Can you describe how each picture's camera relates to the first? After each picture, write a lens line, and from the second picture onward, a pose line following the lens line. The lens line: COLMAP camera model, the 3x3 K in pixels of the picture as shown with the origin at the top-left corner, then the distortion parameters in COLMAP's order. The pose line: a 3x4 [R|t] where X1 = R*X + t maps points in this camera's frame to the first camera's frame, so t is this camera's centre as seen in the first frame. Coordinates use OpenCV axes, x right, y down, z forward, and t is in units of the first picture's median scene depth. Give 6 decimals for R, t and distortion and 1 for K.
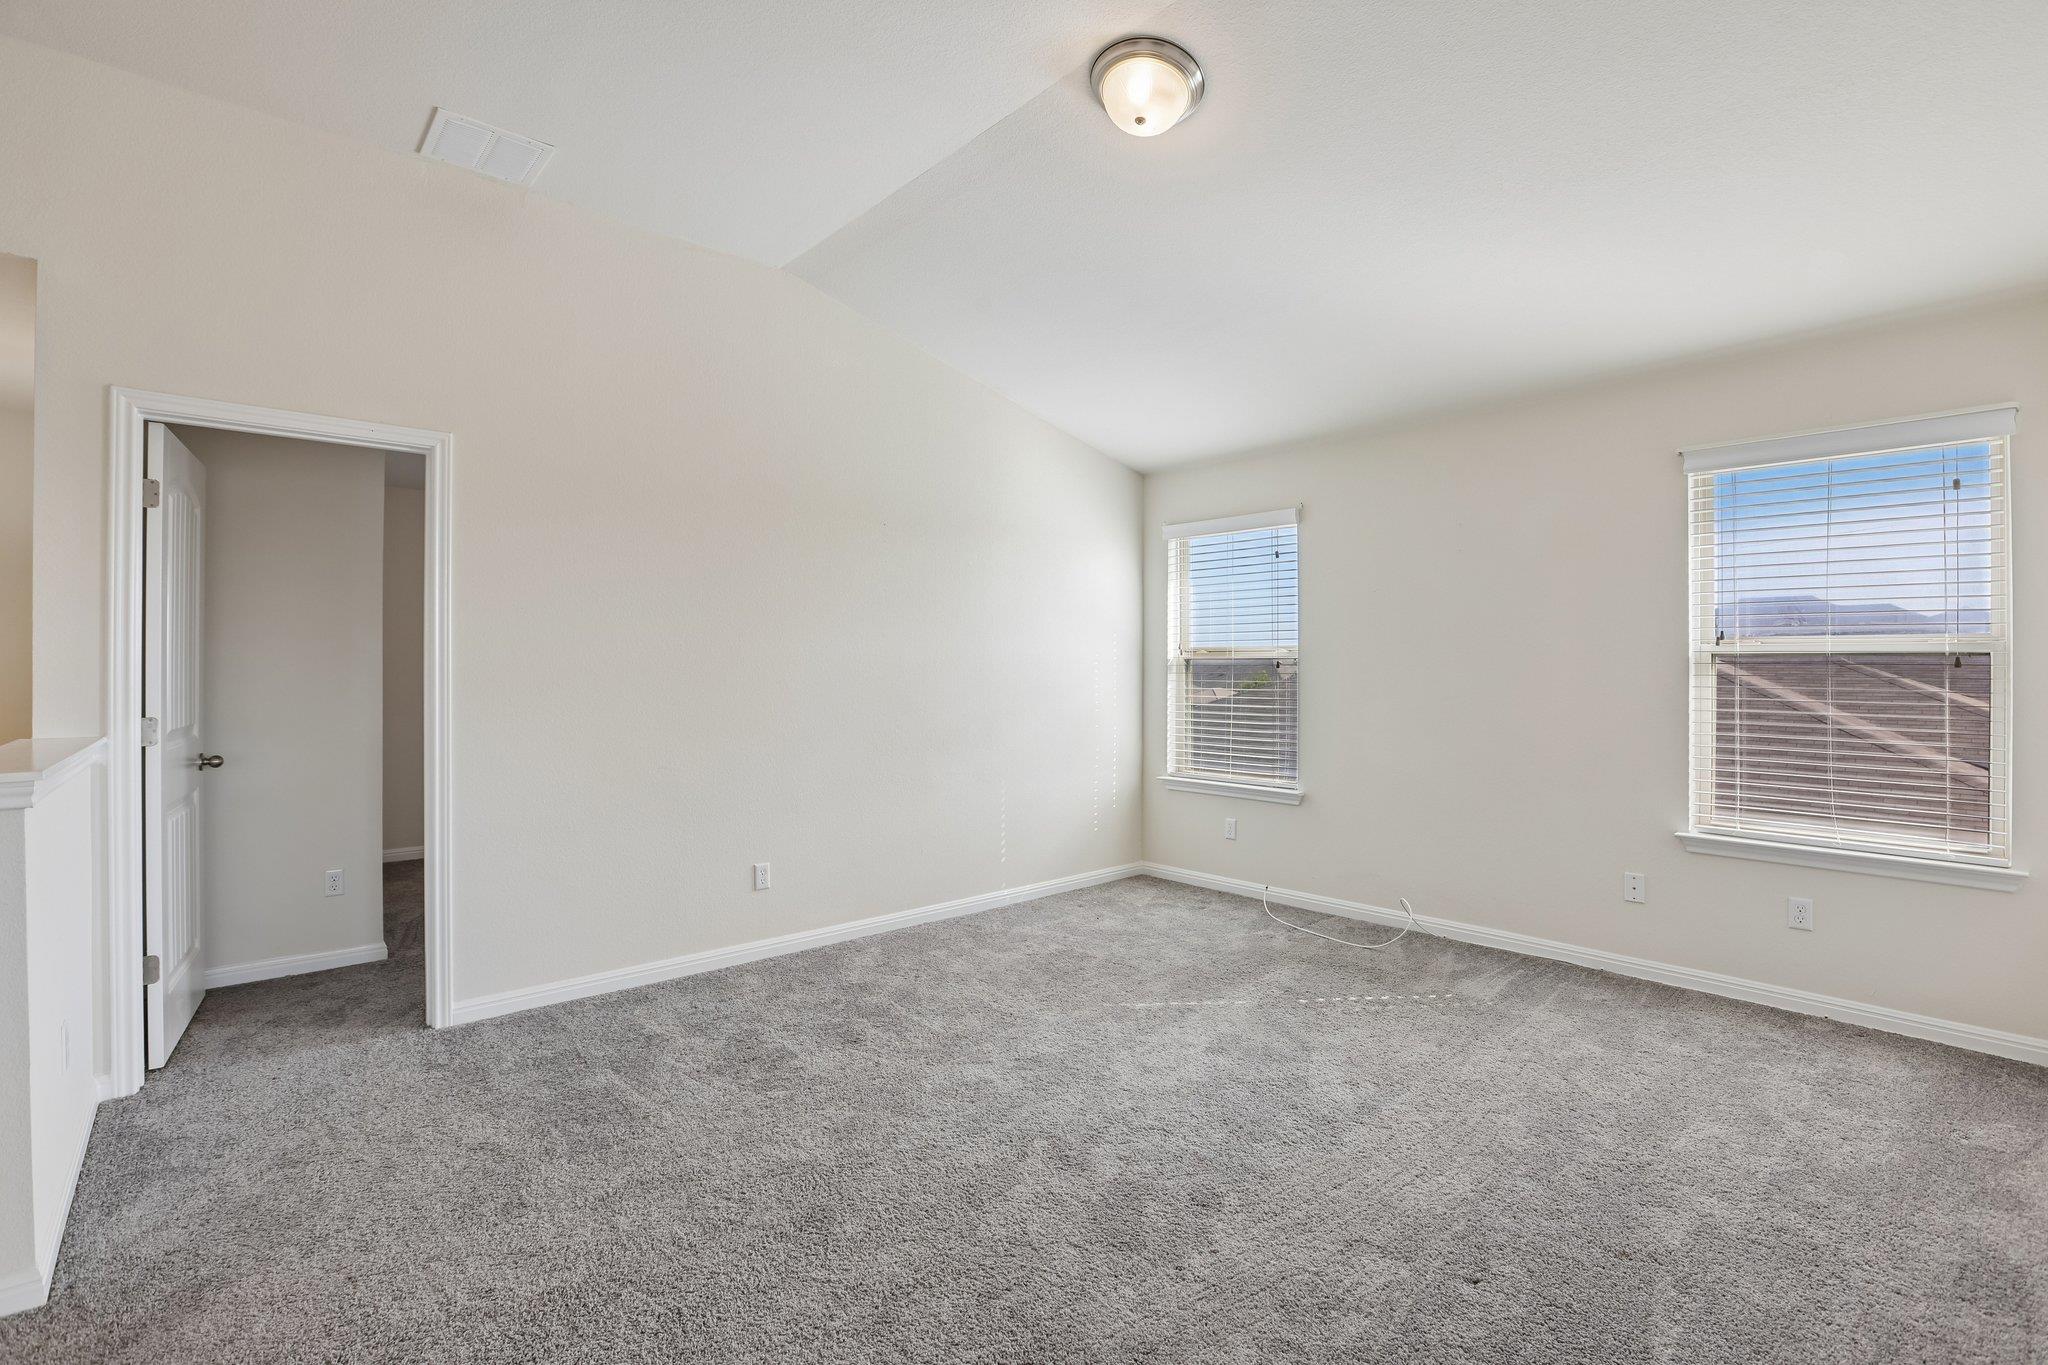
lens RADIAL K [[926.1, 0, 1022.0], [0, 926.1, 669.0], [0, 0, 1]] dist [-0.040364, 0.008068]
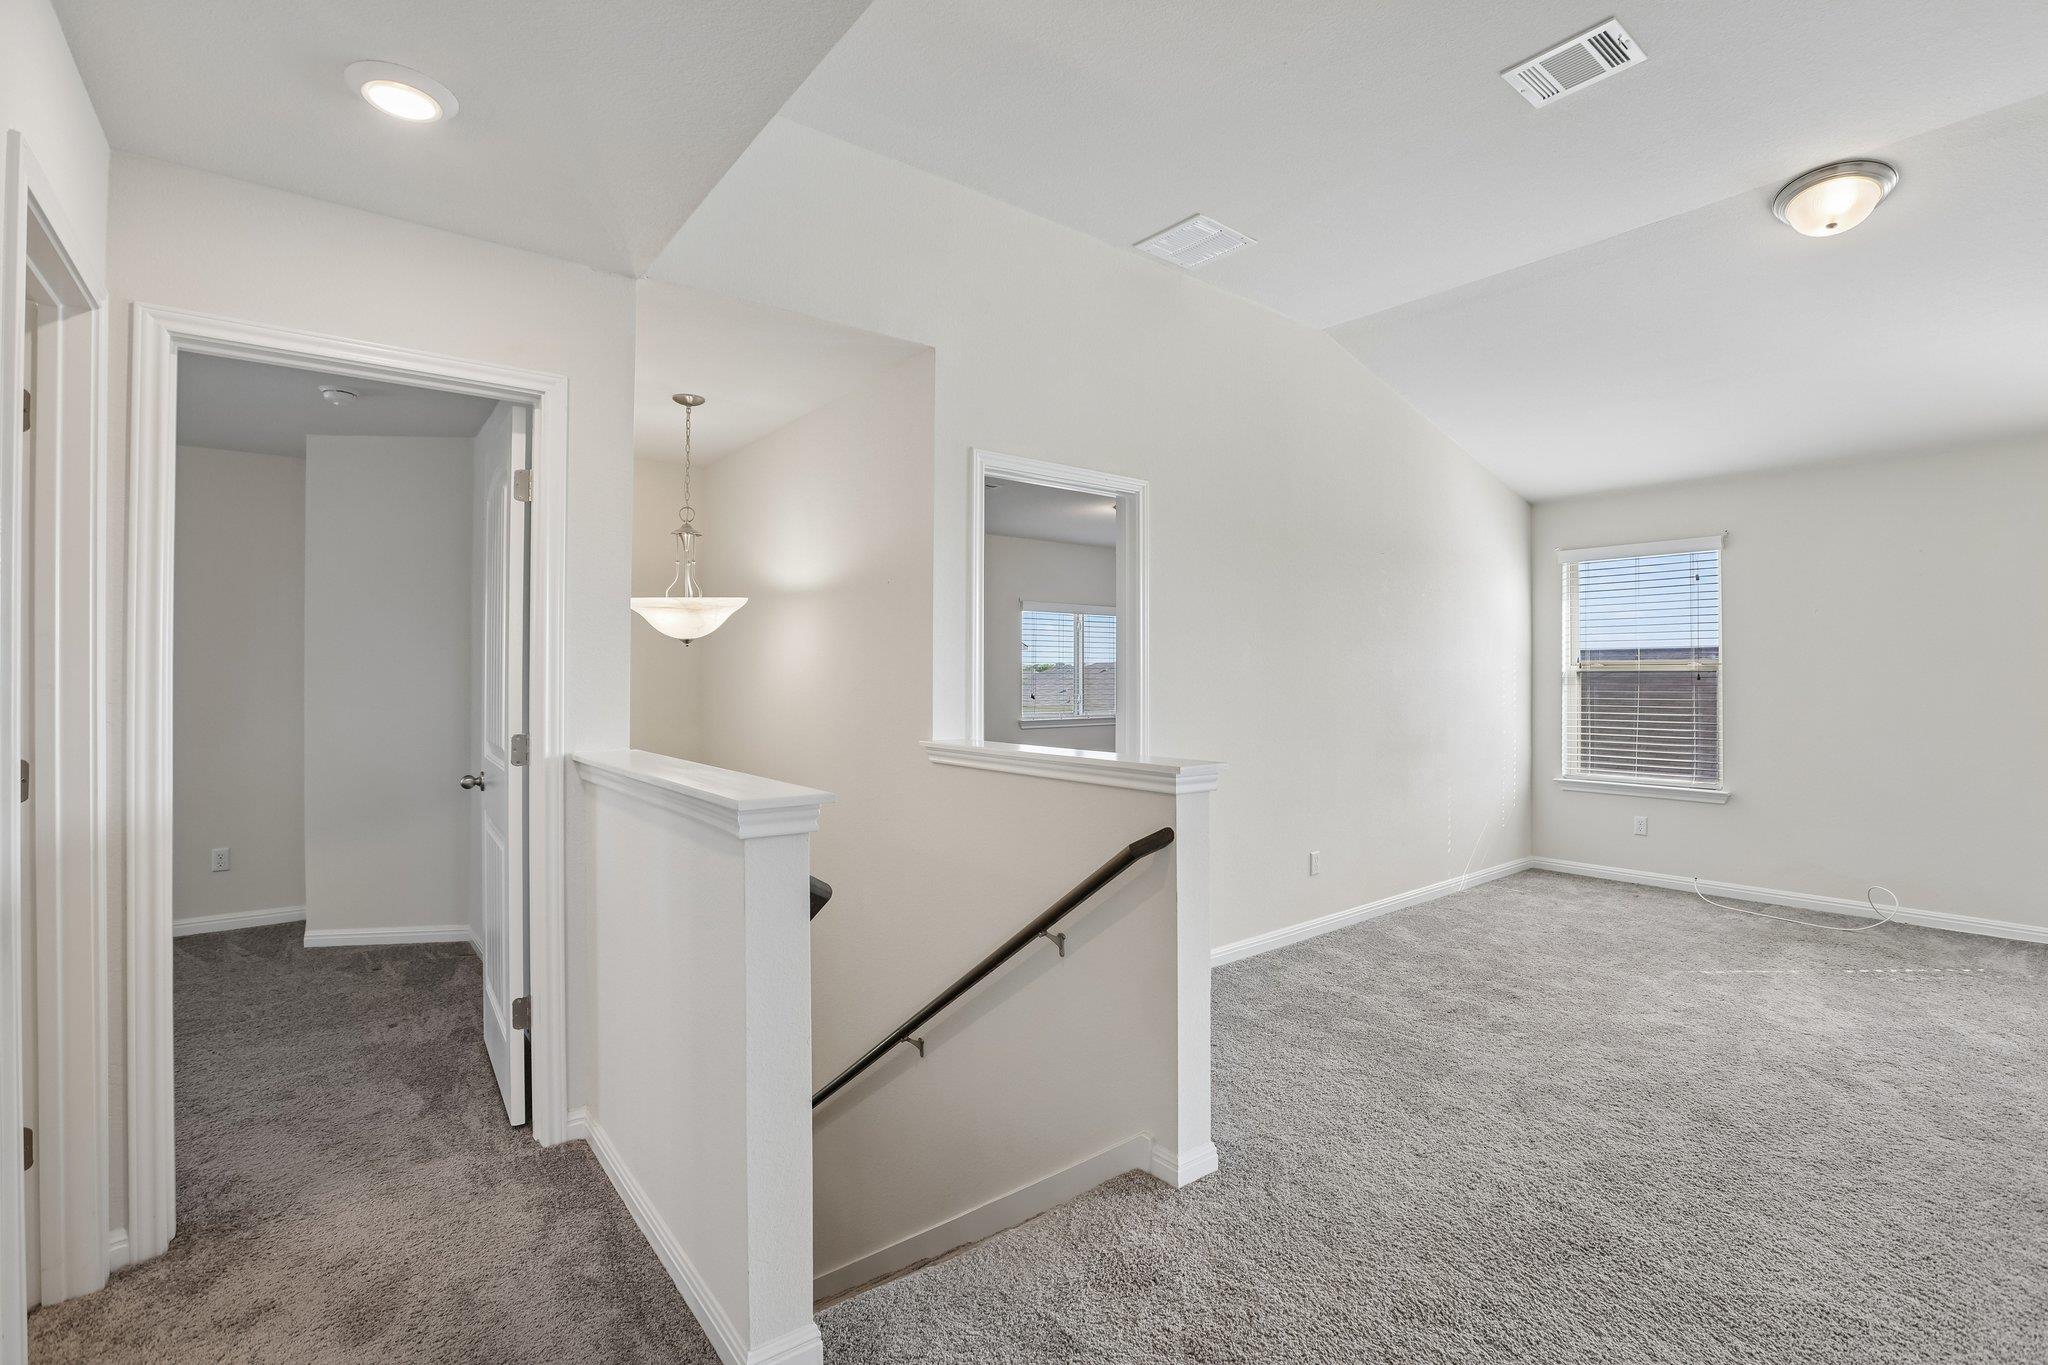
lens RADIAL K [[933.4, 0, 1057.8], [0, 933.4, 673.8], [0, 0, 1]] dist [0.000215, 0.007866]
pose [[0.999816, -0.002917, -0.018939, -0.571393], [0.002790, 0.999974, -0.006713, -0.003680], [0.018959, 0.006659, 0.999798, -0.165576]]
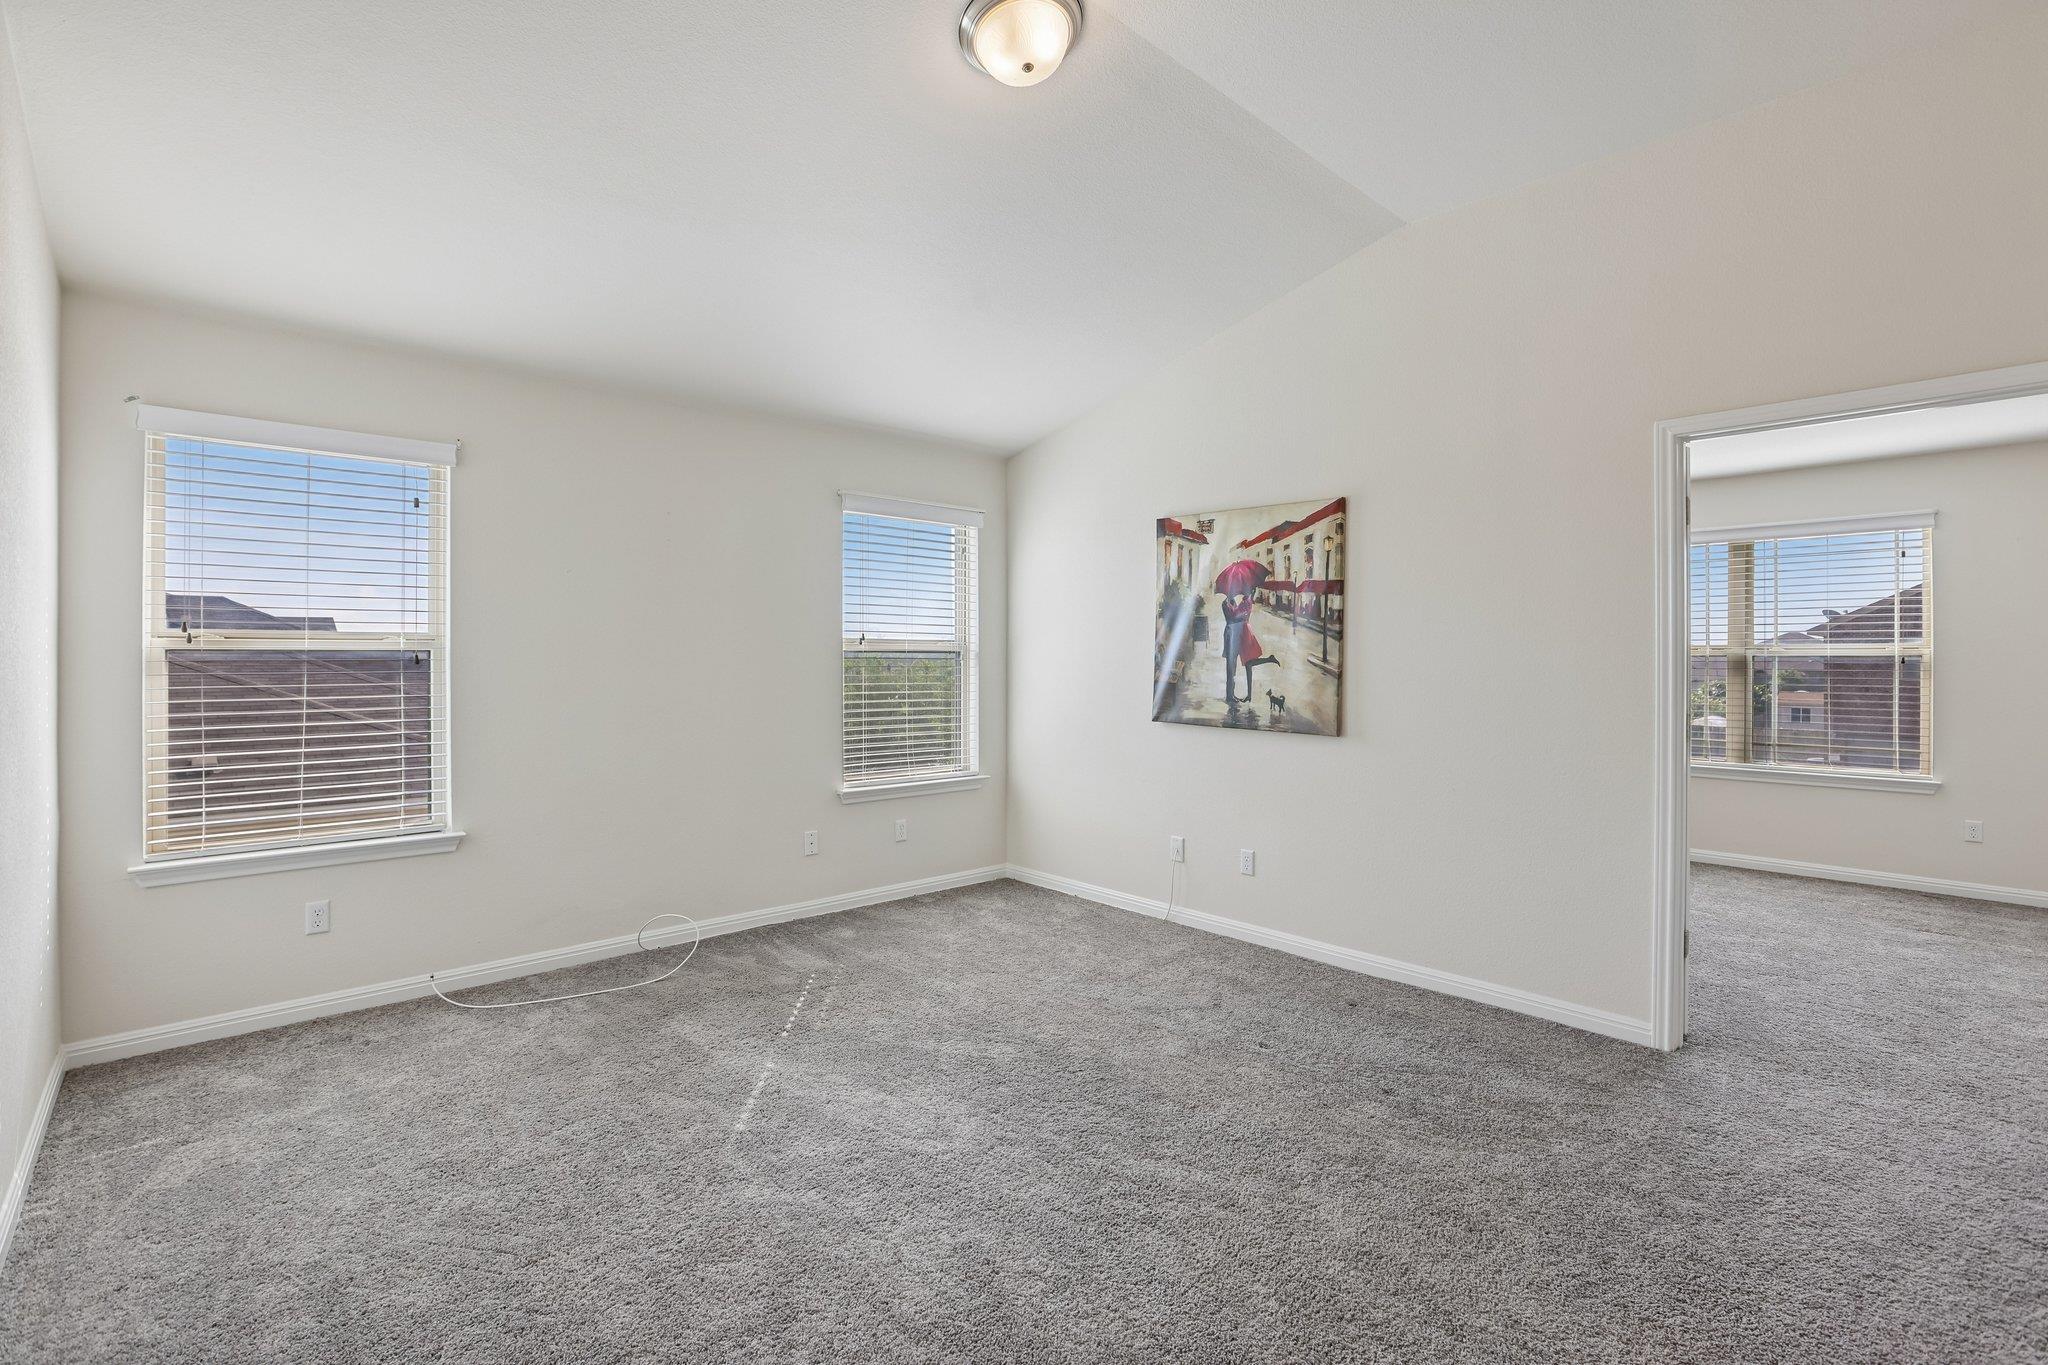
lens RADIAL K [[926.1, 0, 1022.0], [0, 926.1, 669.0], [0, 0, 1]] dist [-0.040364, 0.008068]
pose [[-0.016993, -0.007534, 0.999827, -0.512342], [0.005624, 0.999955, 0.007631, -0.000782], [-0.999840, 0.005753, -0.016950, 0.670941]]
